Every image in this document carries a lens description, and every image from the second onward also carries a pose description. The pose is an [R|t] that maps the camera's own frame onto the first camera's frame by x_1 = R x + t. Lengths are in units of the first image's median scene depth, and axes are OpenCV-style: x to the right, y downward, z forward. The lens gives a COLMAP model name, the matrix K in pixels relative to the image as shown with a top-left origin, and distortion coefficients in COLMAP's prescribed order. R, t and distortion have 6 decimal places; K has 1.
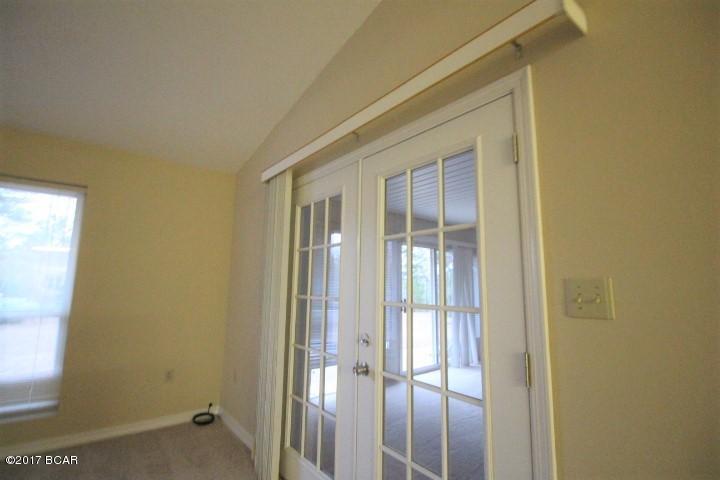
lens RADIAL K [[338.4, 0, 360.2], [0, 338.4, 240.4], [0, 0, 1]] dist [-0.000146, -0.000001]
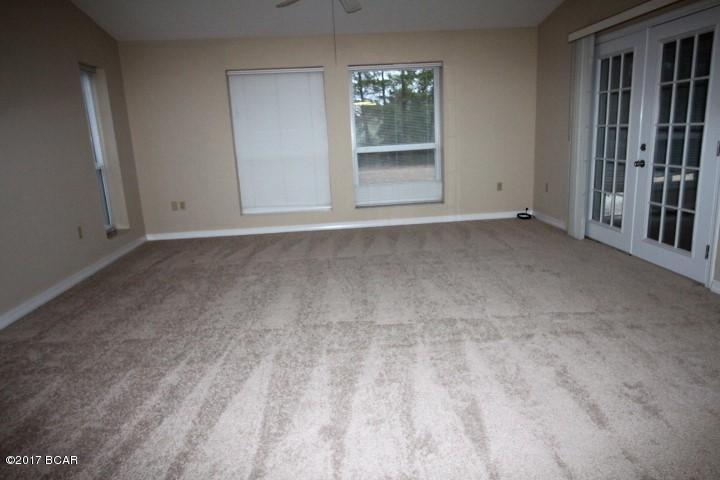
lens RADIAL K [[481.6, 0, 361.9], [0, 481.6, 242.6], [0, 0, 1]] dist [-0.002703, 0.000322]
pose [[0.824968, 0.067349, -0.561152, 0.170518], [0.142303, 0.936136, 0.321559, -0.172410], [0.546971, -0.345130, 0.762698, -1.287385]]
